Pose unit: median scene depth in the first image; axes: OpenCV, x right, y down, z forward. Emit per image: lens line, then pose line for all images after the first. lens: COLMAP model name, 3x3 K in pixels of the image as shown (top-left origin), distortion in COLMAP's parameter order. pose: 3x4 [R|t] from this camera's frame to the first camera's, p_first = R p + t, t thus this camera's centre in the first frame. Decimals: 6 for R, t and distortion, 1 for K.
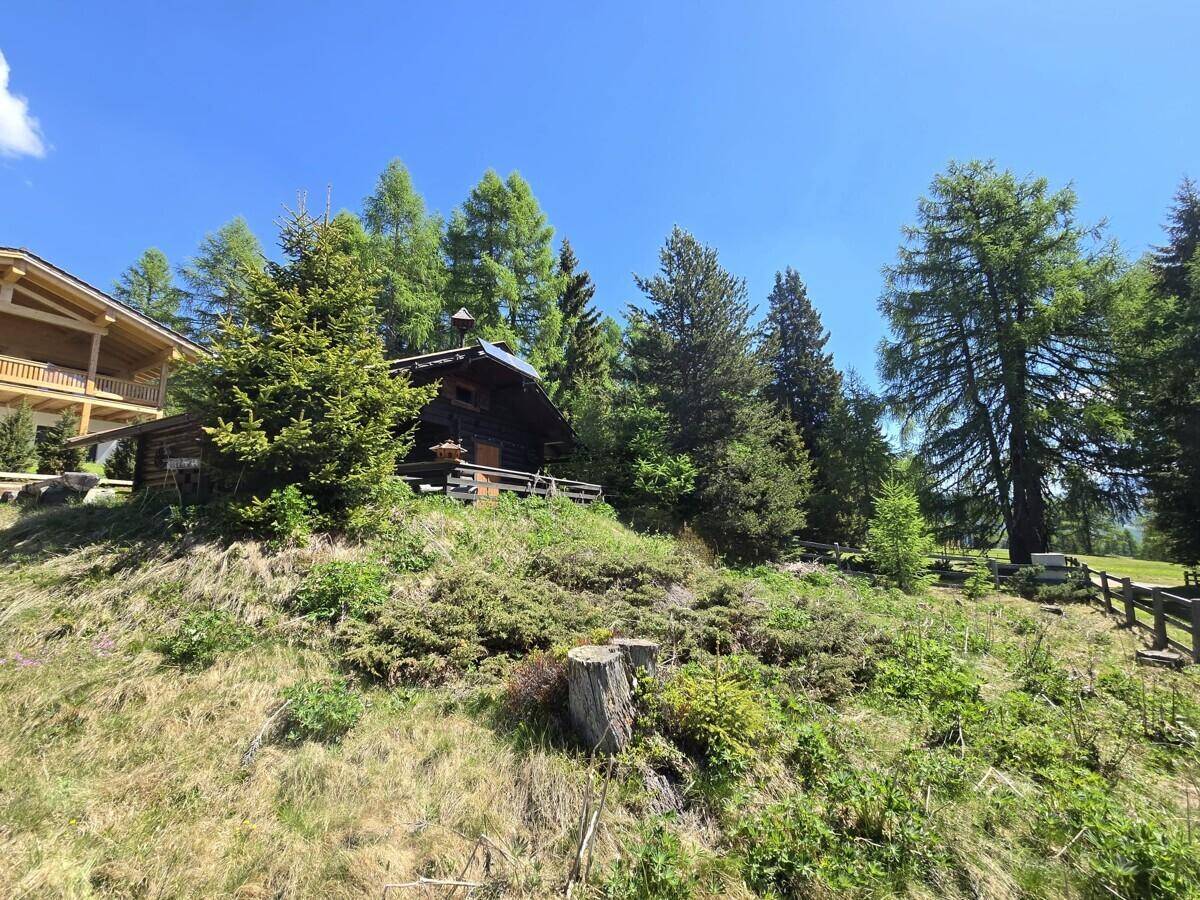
lens RADIAL K [[491.2, 0, 601.6], [0, 491.2, 451.1], [0, 0, 1]] dist [-0.001574, 0.000052]
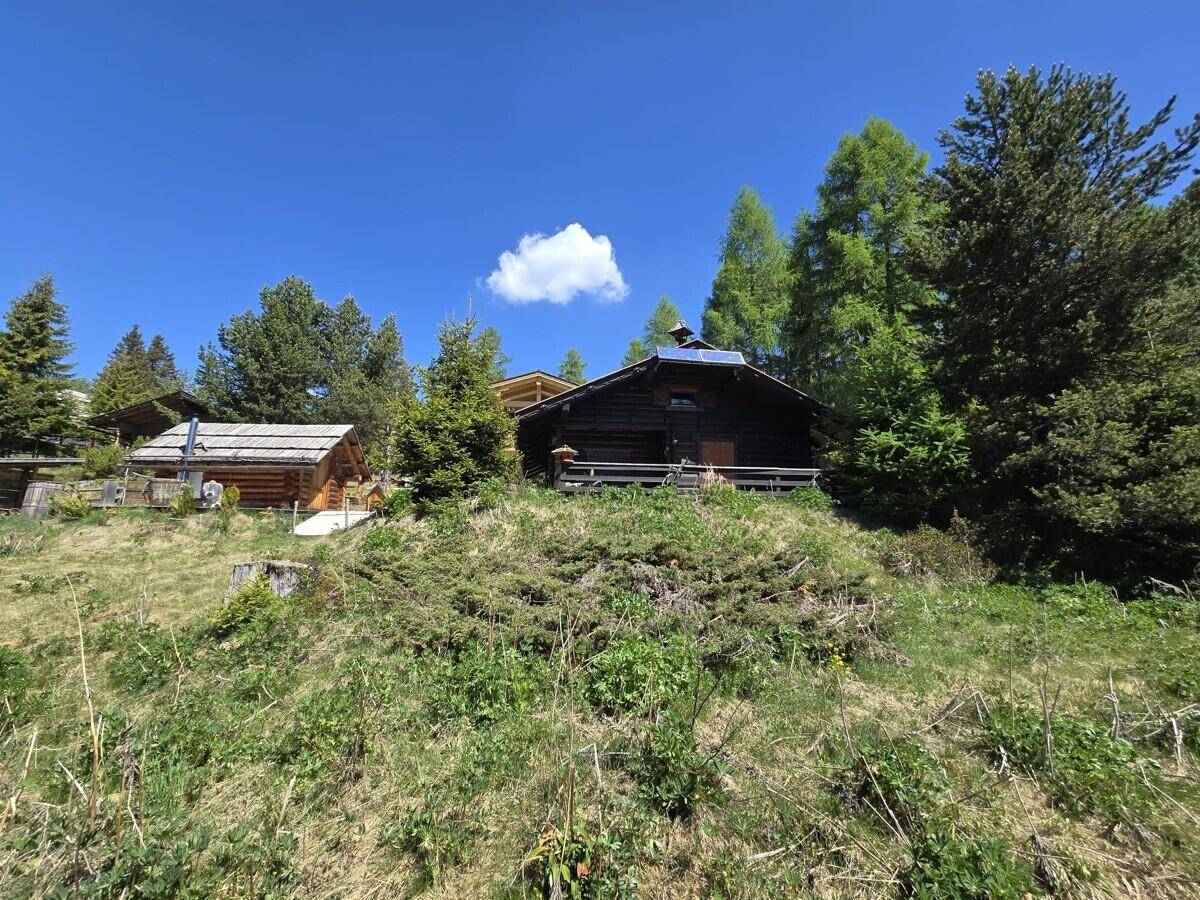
lens RADIAL K [[491.2, 0, 601.6], [0, 491.2, 451.1], [0, 0, 1]] dist [-0.001574, 0.000052]
pose [[0.579737, -0.137779, -0.803070, 0.480176], [0.117633, 0.989427, -0.084832, 0.069751], [0.806268, -0.045288, 0.589815, 0.216096]]
